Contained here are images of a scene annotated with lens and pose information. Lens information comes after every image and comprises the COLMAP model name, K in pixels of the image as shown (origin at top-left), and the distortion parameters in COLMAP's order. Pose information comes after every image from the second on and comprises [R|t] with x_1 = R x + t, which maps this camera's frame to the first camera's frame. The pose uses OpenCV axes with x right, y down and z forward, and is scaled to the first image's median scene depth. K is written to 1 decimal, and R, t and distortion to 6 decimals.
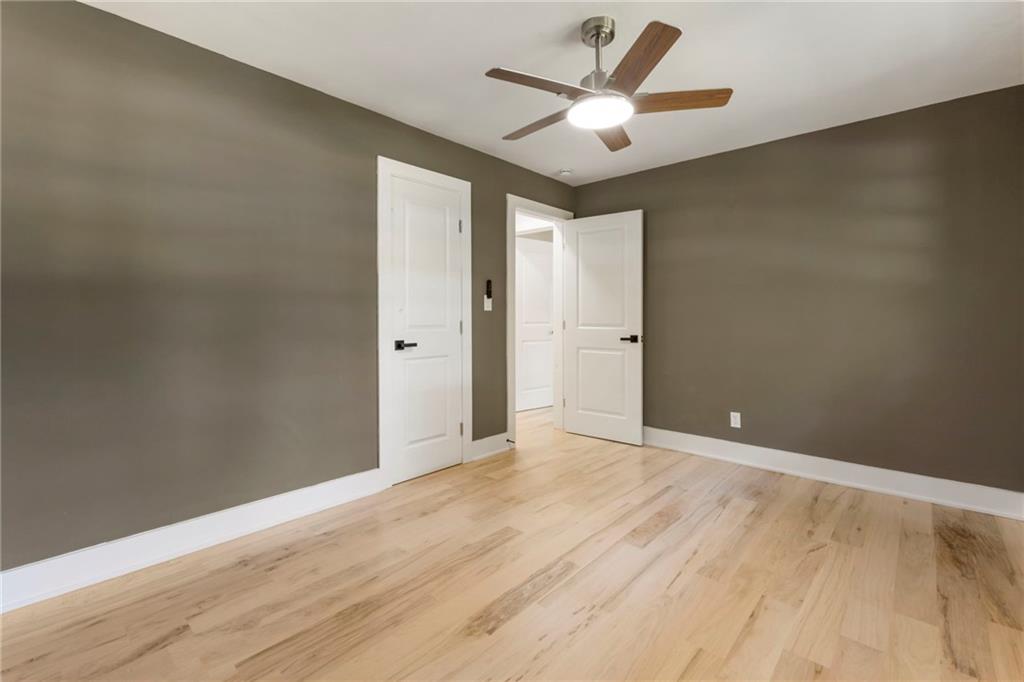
lens RADIAL K [[442.4, 0, 509.2], [0, 442.4, 328.2], [0, 0, 1]] dist [0.008732, 0.000010]
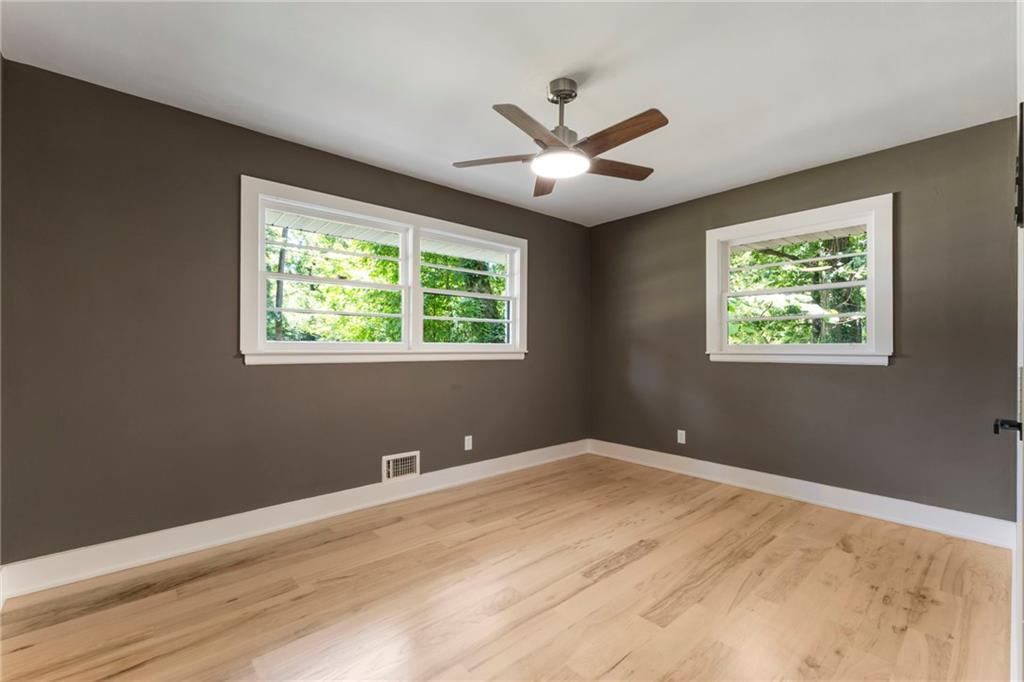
lens RADIAL K [[442.4, 0, 509.2], [0, 442.4, 328.2], [0, 0, 1]] dist [0.008732, 0.000010]
pose [[-0.993674, 0.000132, 0.112302, 0.211279], [-0.001679, 0.999870, -0.016034, -0.059769], [-0.112290, -0.016121, -0.993545, 2.180092]]
